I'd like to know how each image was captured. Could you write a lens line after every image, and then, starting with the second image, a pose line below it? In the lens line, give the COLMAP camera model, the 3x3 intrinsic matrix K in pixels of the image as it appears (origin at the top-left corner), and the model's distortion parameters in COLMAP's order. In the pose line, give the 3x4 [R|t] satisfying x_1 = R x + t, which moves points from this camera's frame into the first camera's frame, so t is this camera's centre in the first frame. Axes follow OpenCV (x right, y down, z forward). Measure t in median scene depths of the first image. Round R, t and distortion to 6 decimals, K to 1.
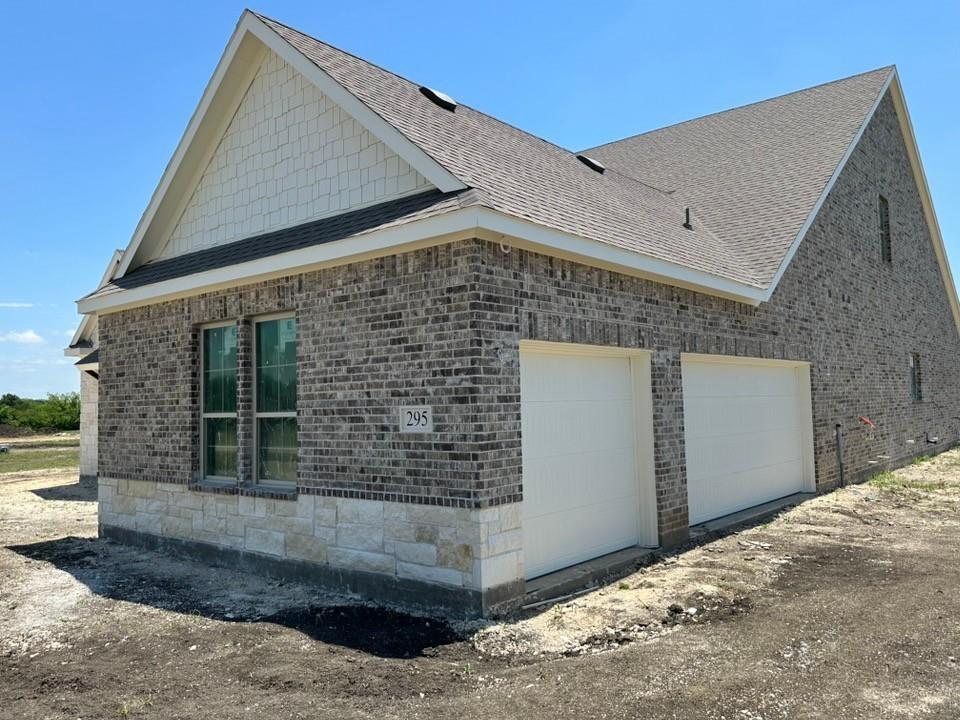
lens RADIAL K [[756.4, 0, 480.0], [0, 756.4, 360.0], [0, 0, 1]] dist [0.060672, -0.002825]
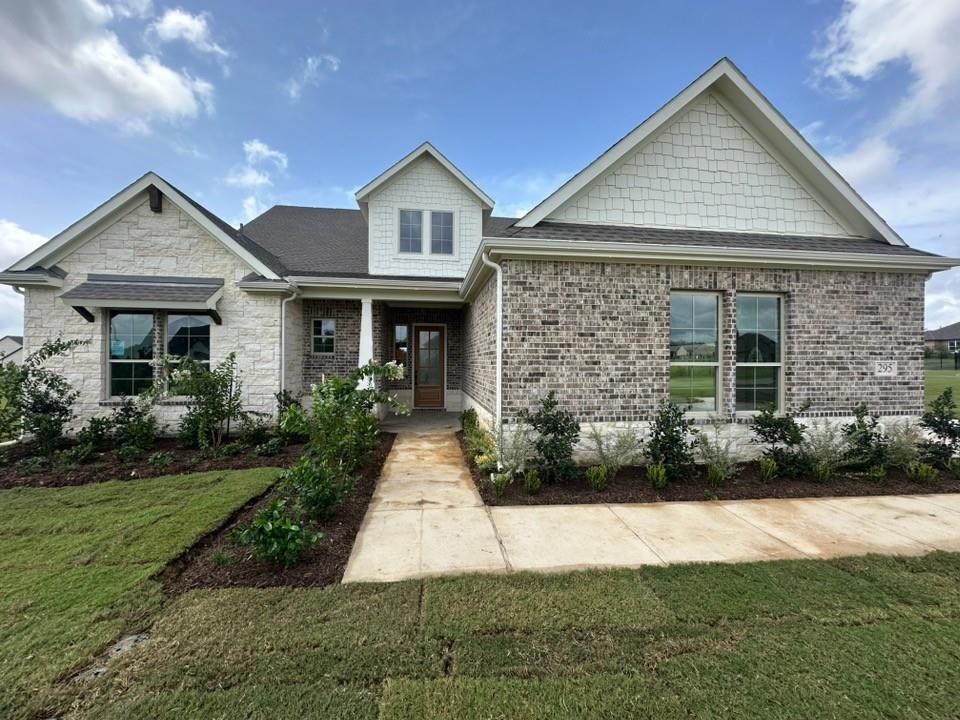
lens RADIAL K [[381.4, 0, 481.8], [0, 381.4, 361.8], [0, 0, 1]] dist [0.000391, 0.000048]
pose [[0.678379, 0.025566, 0.734267, -1.272677], [-0.060414, 0.997951, 0.021069, 0.093097], [-0.732224, -0.058653, 0.678534, 1.000215]]
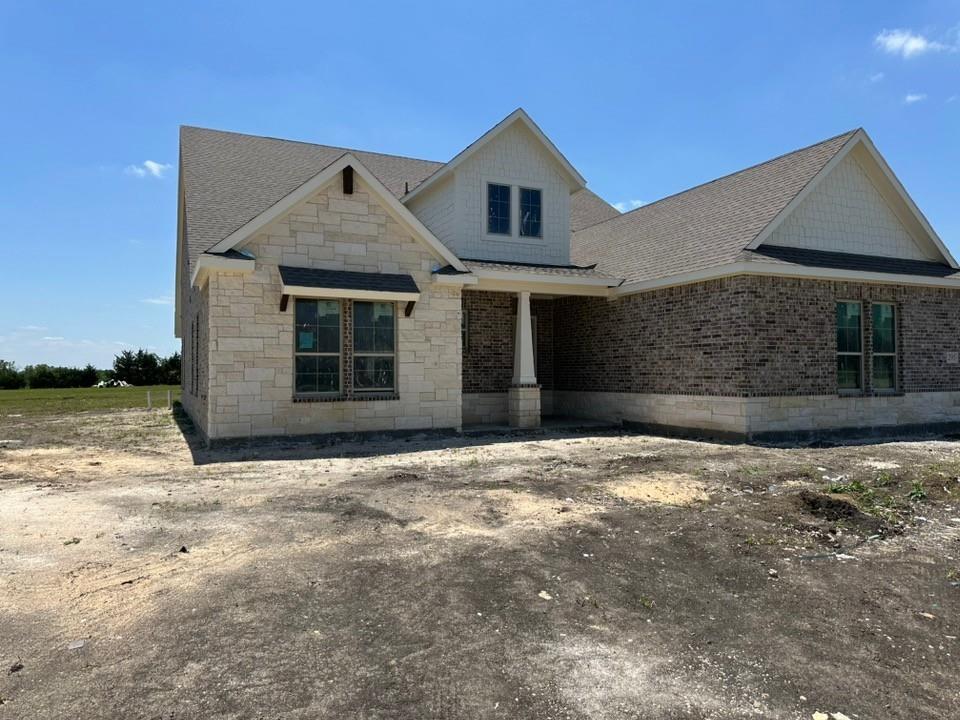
lens RADIAL K [[684.3, 0, 466.0], [0, 684.3, 362.5], [0, 0, 1]] dist [0.113415, -0.104131]
pose [[0.414383, 0.037658, 0.909323, -2.590570], [-0.055610, 0.998324, -0.016002, 0.201295], [-0.908402, -0.043936, 0.415783, 1.361723]]
